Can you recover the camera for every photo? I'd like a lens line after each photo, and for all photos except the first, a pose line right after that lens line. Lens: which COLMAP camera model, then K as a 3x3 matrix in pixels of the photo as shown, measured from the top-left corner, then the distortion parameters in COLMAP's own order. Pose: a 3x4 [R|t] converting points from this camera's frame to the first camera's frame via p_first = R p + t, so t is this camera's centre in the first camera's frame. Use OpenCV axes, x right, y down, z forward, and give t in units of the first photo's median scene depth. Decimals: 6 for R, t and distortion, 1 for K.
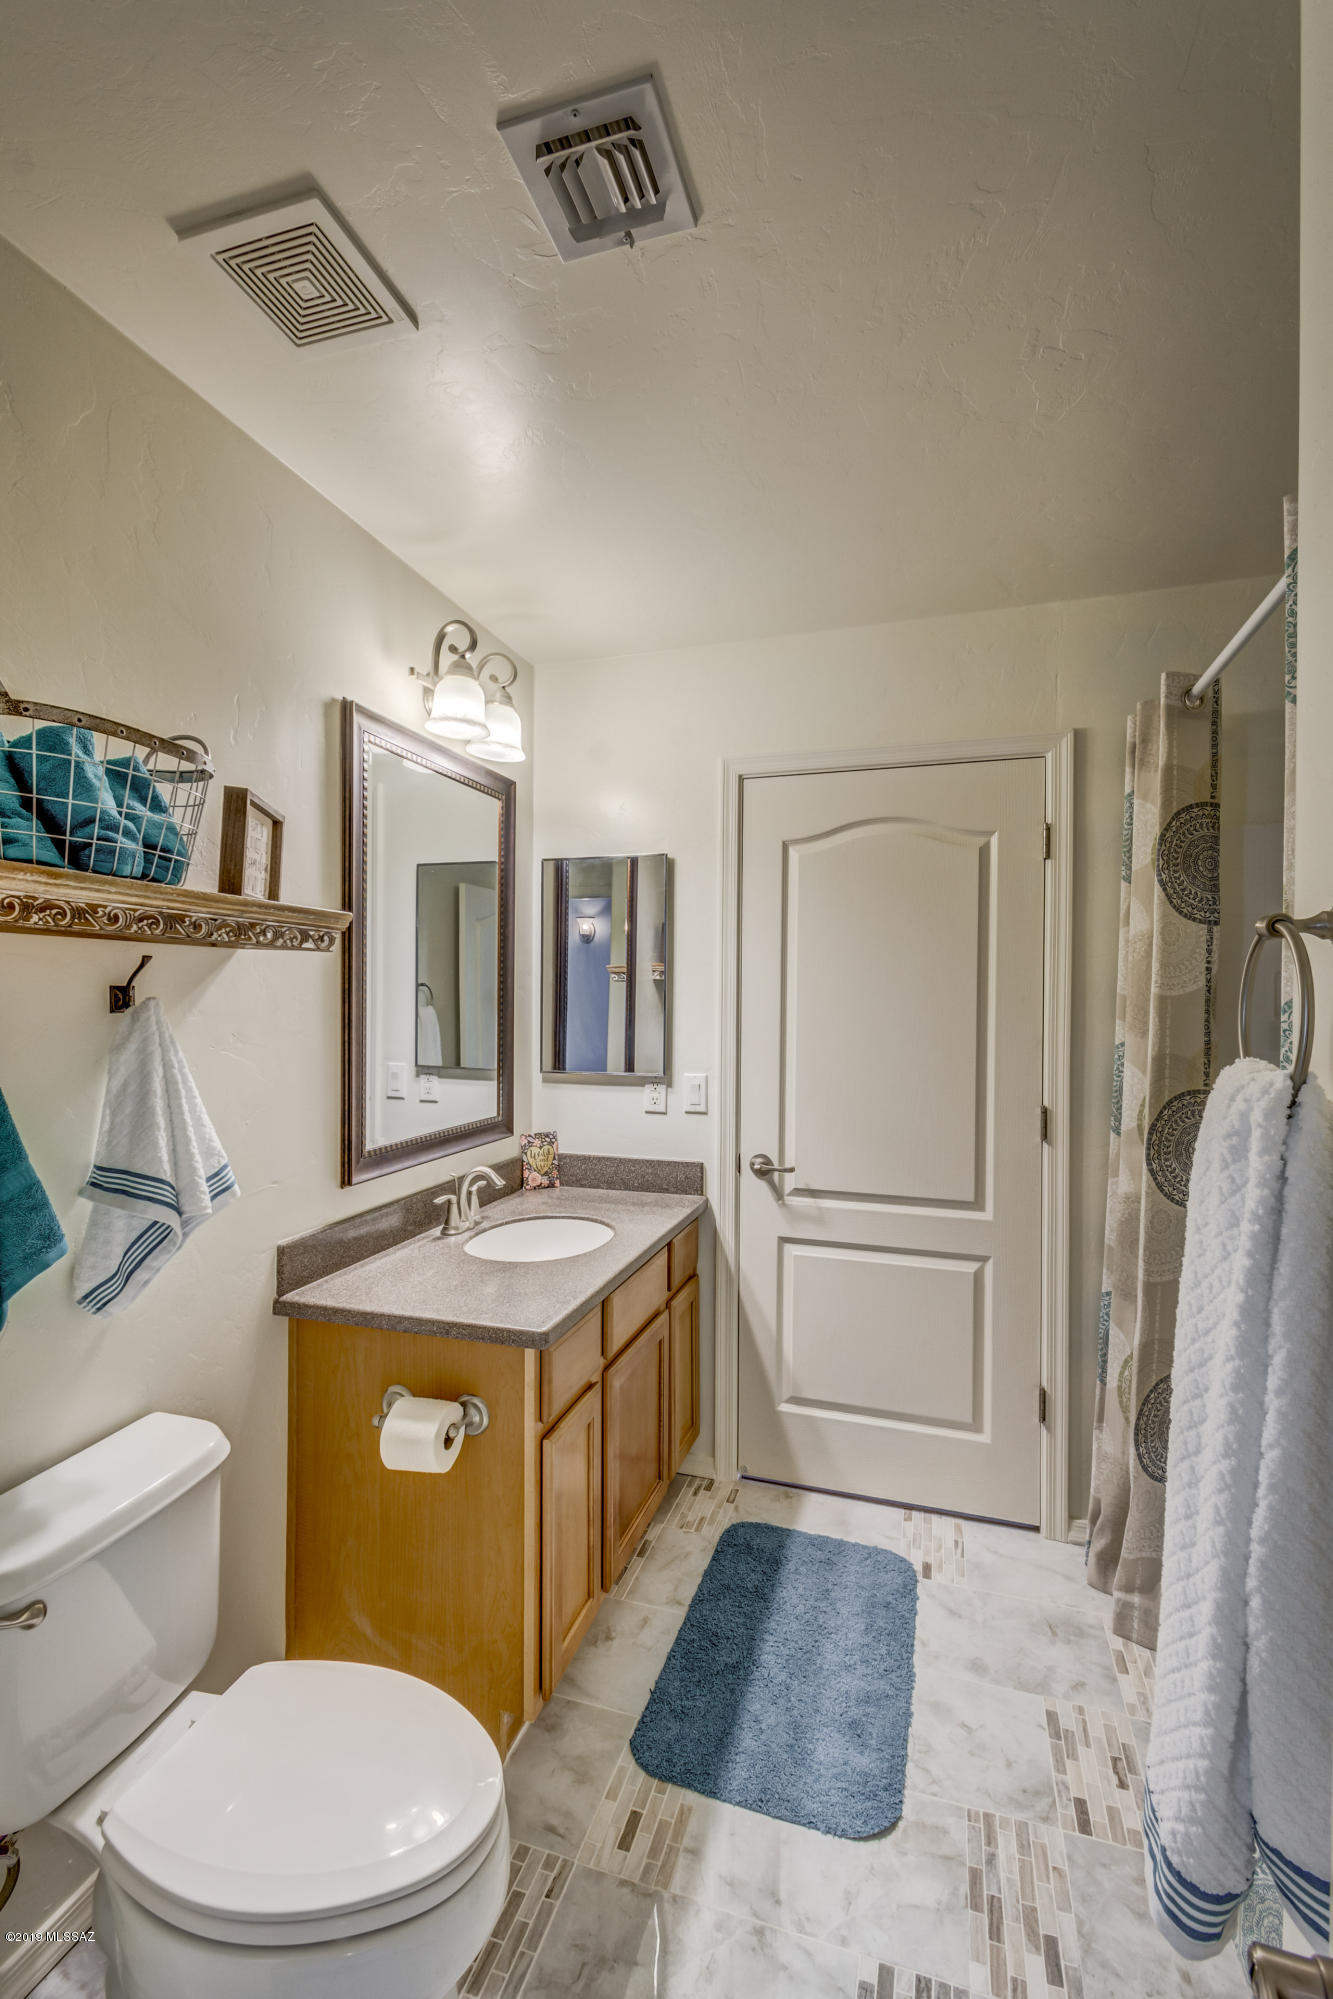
lens RADIAL K [[876.4, 0, 672.6], [0, 876.4, 1004.6], [0, 0, 1]] dist [0.008615, -0.005251]
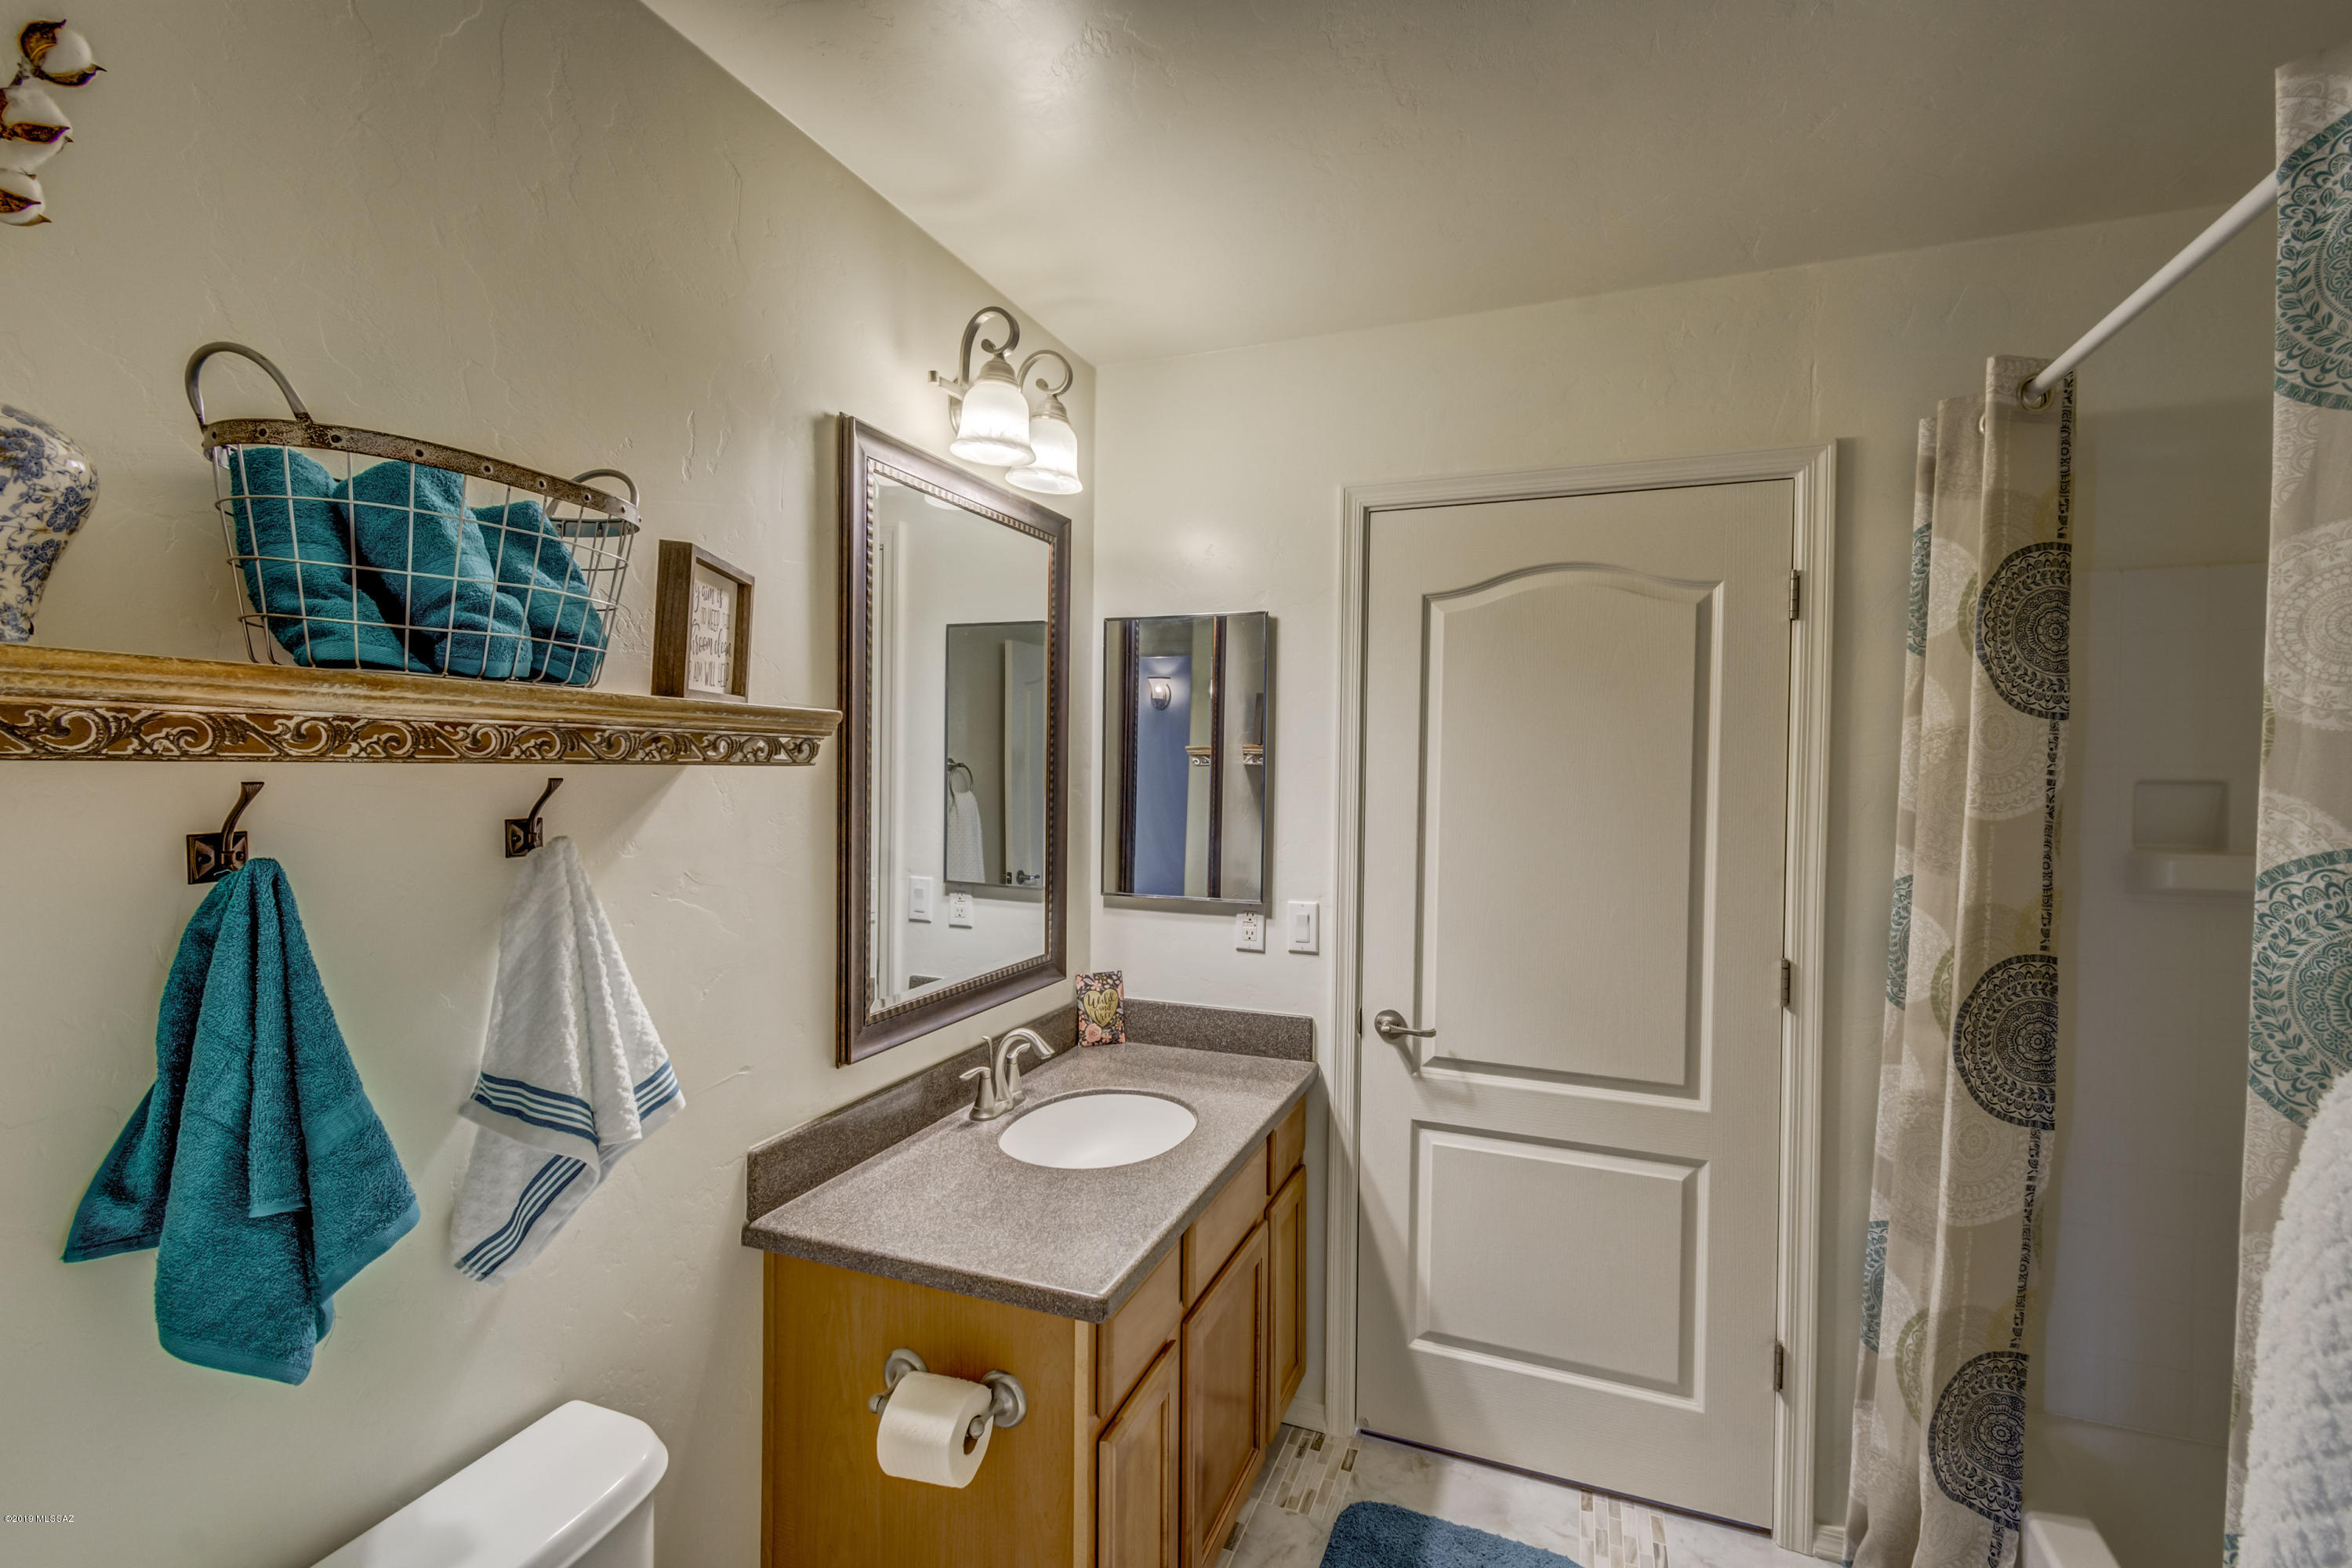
lens RADIAL K [[1031.1, 0, 1191.3], [0, 1031.1, 780.3], [0, 0, 1]] dist [0.008615, -0.005251]
pose [[0.997805, 0.006764, -0.065878, -0.016900], [-0.006083, 0.999926, 0.010528, -0.047047], [0.065944, -0.010104, 0.997772, 0.136223]]
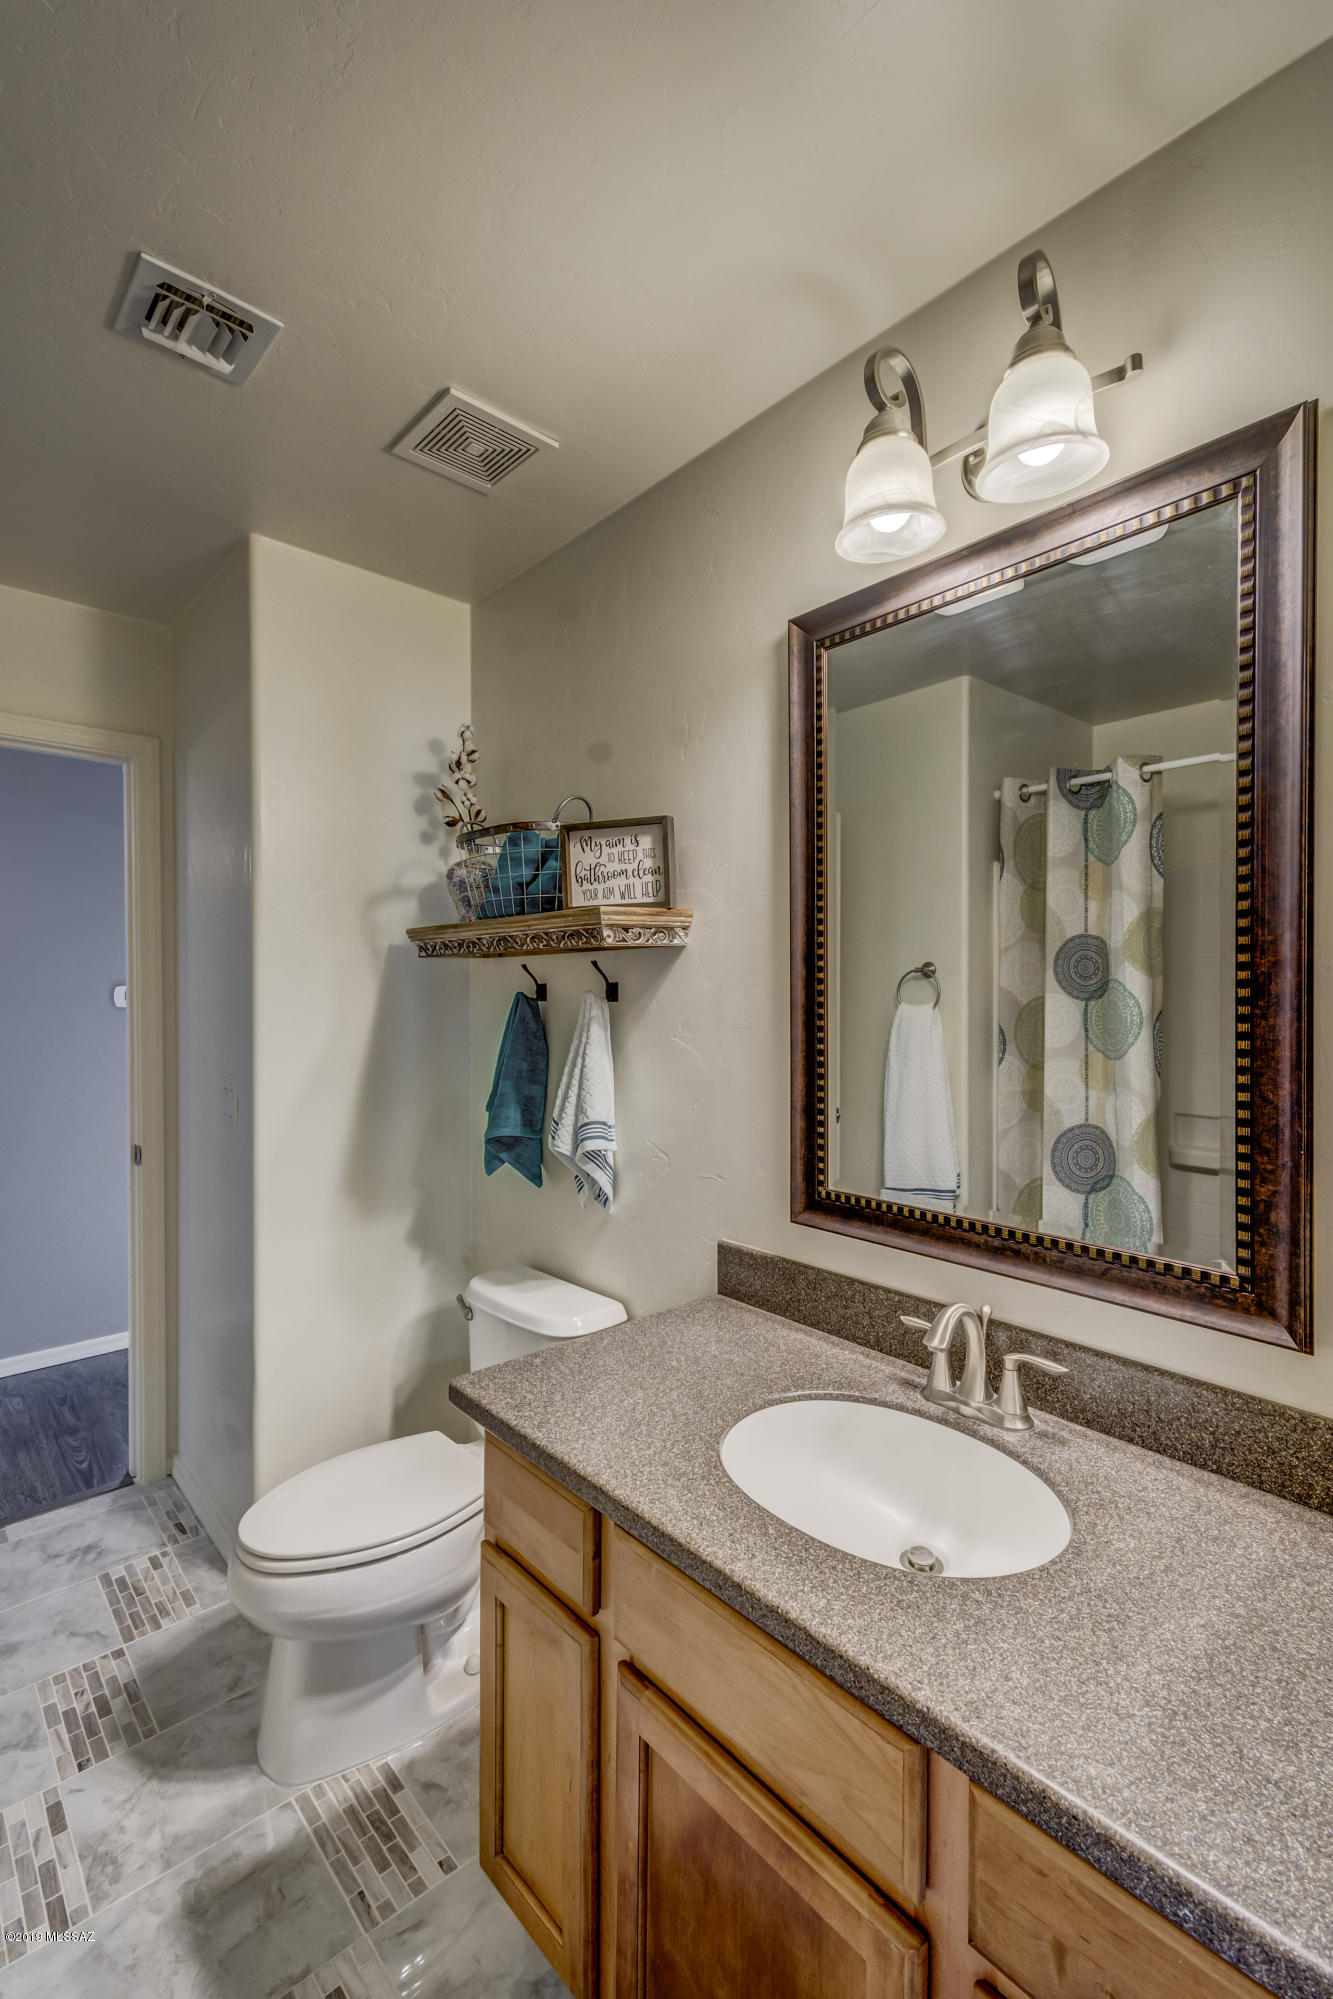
lens RADIAL K [[876.4, 0, 672.6], [0, 876.4, 1004.6], [0, 0, 1]] dist [0.008615, -0.005251]
pose [[-0.517057, 0.005574, -0.855933, 0.373302], [-0.003164, 0.999960, 0.008424, 0.000209], [0.855945, 0.007064, -0.517018, 1.297319]]
